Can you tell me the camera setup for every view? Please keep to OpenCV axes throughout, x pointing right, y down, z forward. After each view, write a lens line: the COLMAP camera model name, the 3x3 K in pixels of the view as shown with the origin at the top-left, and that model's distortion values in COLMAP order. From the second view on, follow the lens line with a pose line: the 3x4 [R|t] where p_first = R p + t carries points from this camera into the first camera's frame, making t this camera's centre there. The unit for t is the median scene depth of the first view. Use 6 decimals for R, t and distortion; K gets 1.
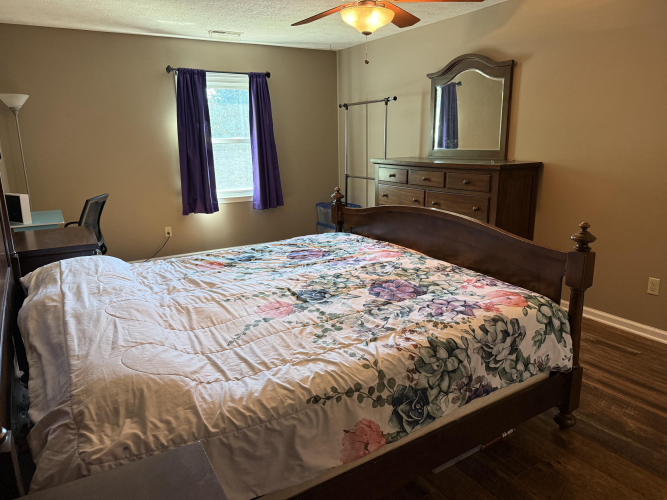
lens RADIAL K [[470.1, 0, 333.5], [0, 470.1, 250.0], [0, 0, 1]] dist [0.140137, -0.216297]
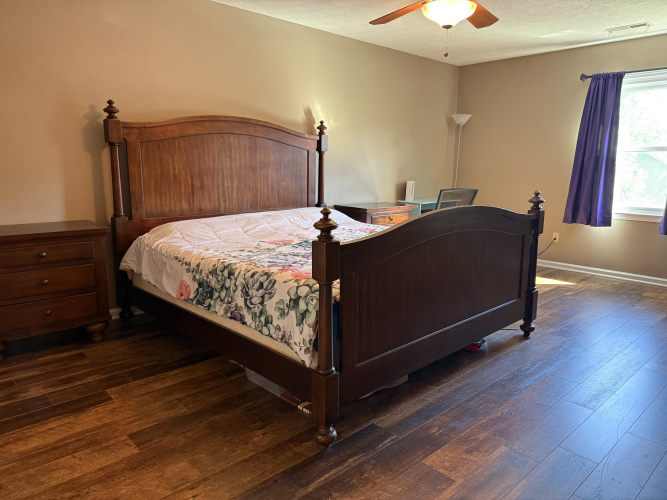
lens RADIAL K [[470.1, 0, 333.5], [0, 470.1, 250.0], [0, 0, 1]] dist [0.140137, -0.216297]
pose [[0.184022, 0.191888, -0.964010, 1.378156], [-0.245367, 0.958678, 0.143988, -0.109613], [0.951804, 0.210039, 0.223501, 0.822471]]
